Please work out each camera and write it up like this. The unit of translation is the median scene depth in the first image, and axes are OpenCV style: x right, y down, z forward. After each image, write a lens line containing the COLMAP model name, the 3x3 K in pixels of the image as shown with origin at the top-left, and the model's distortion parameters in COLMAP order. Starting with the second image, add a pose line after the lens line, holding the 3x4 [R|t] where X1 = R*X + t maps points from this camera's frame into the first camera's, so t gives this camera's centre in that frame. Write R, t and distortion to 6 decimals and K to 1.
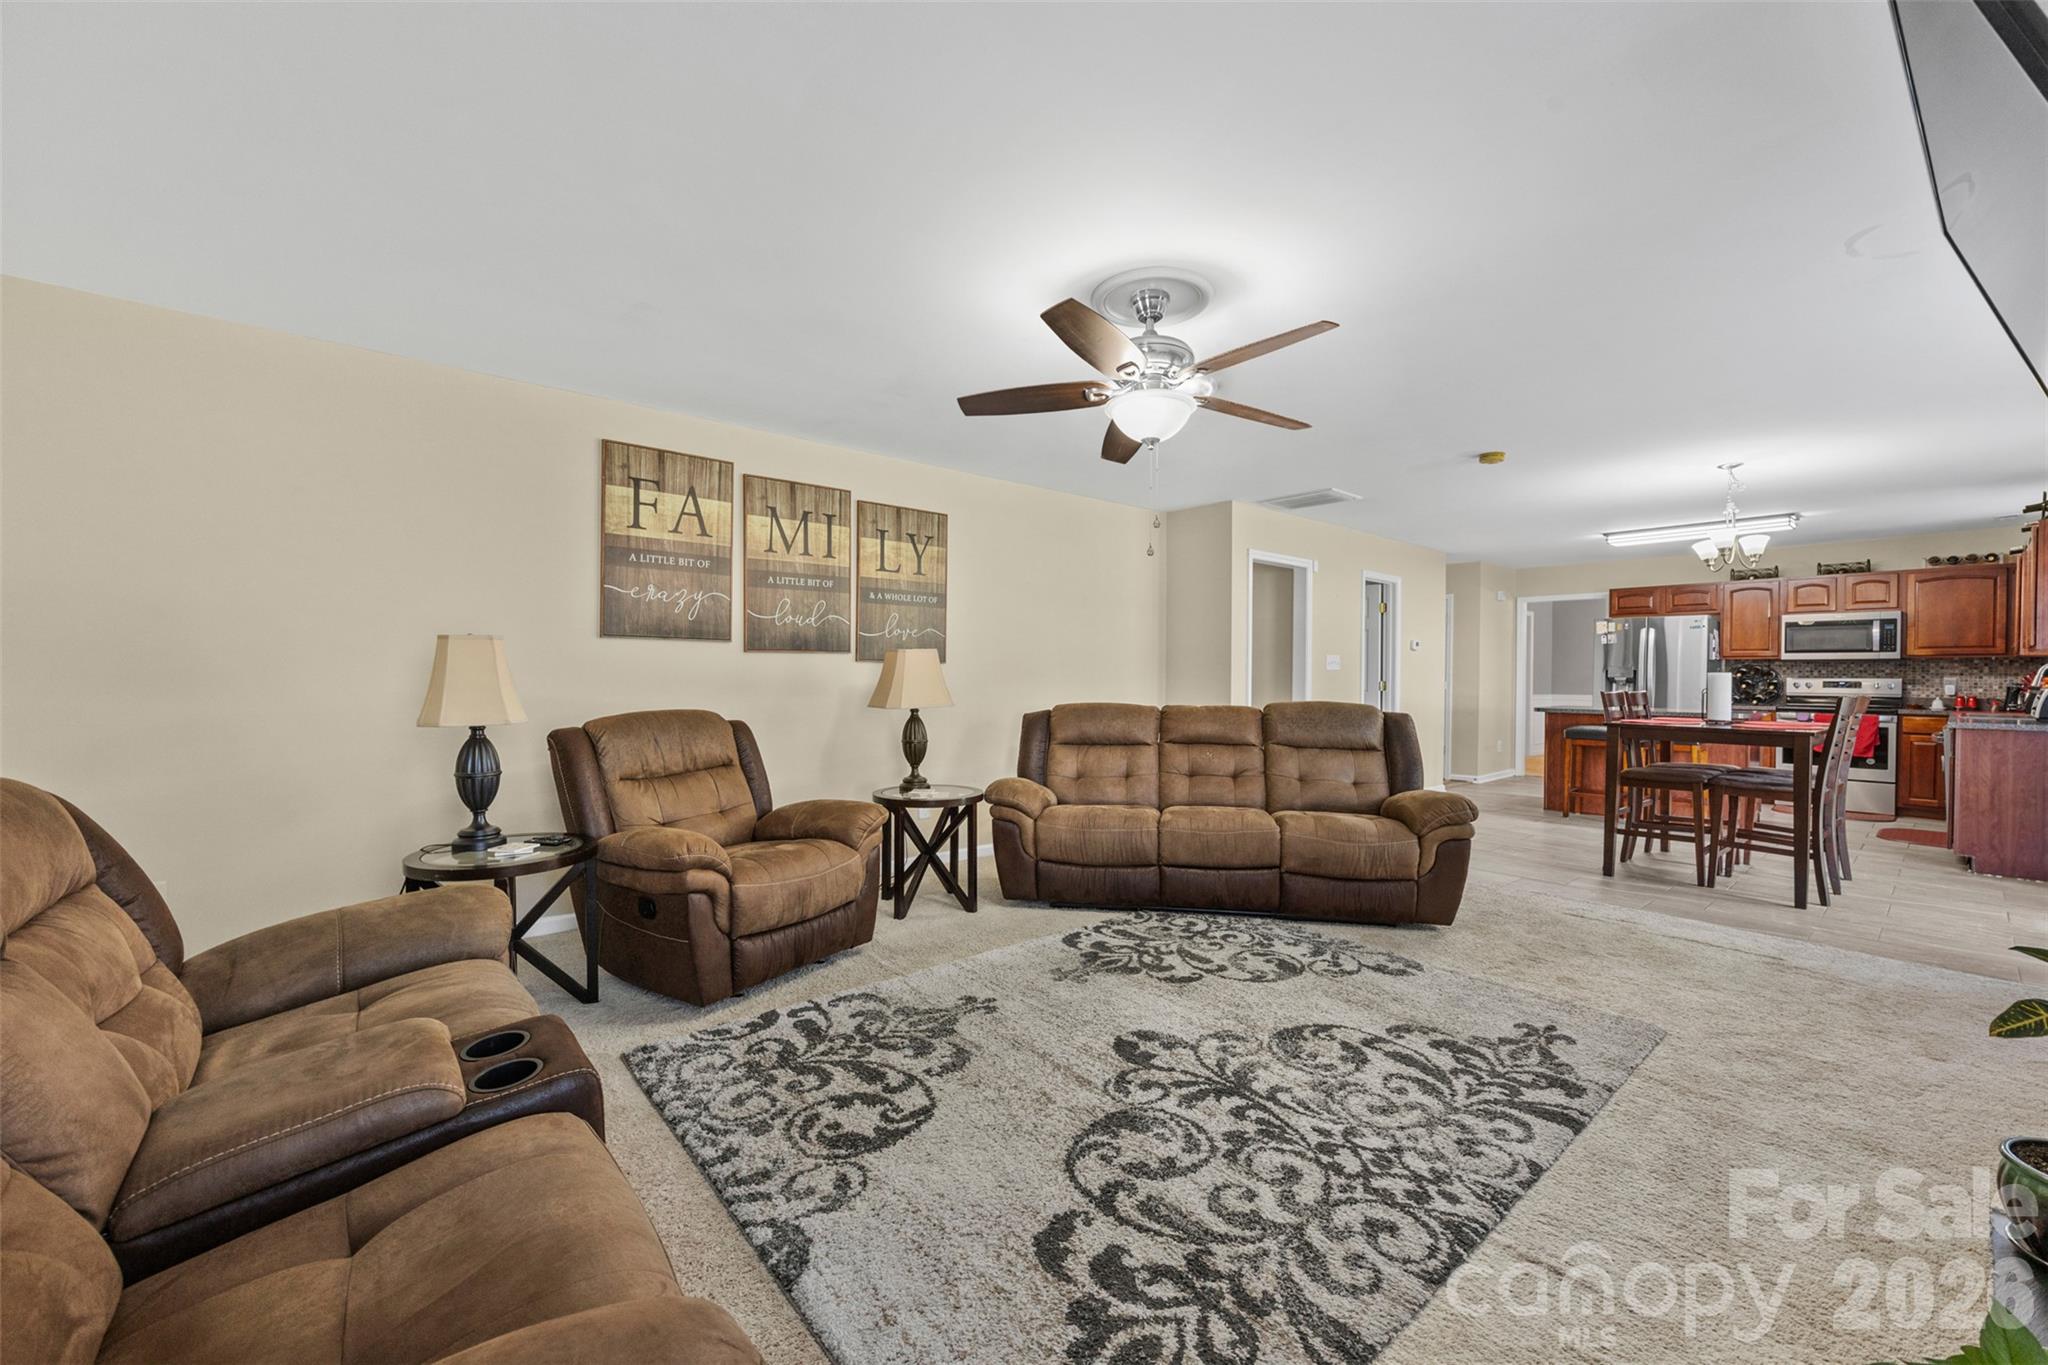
lens RADIAL K [[813.0, 0, 1036.0], [0, 813.0, 686.5], [0, 0, 1]] dist [-0.003425, 0.000220]
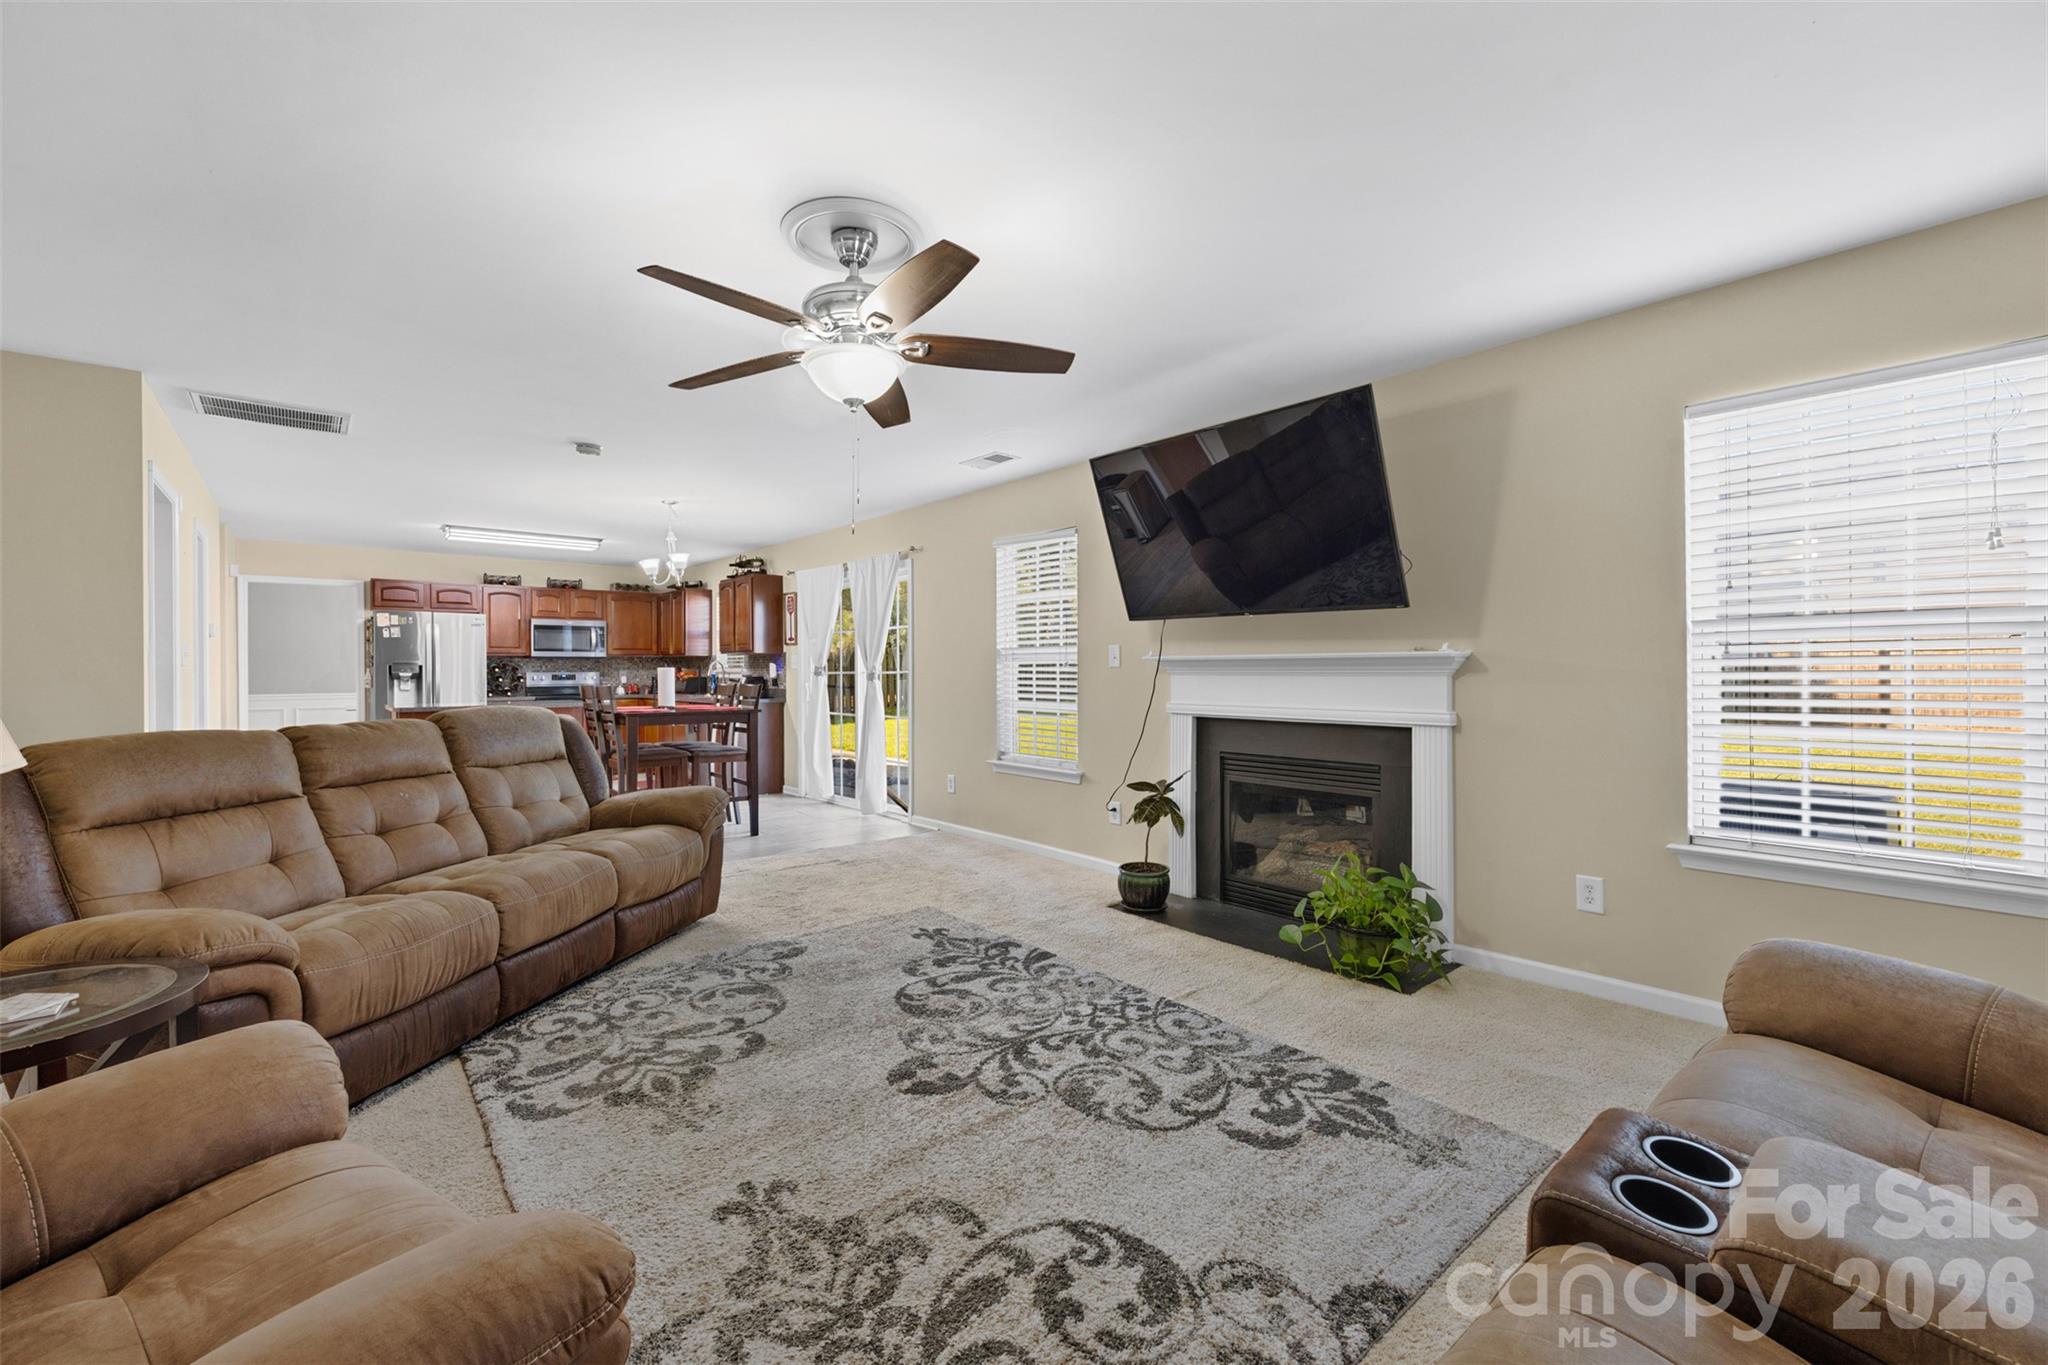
lens RADIAL K [[813.0, 0, 1019.7], [0, 813.0, 683.2], [0, 0, 1]] dist [-0.003425, 0.000220]
pose [[0.006971, -0.021701, 0.999740, -0.727668], [0.018458, 0.999597, 0.021569, -0.020151], [-0.999805, 0.018303, 0.007369, 0.826109]]
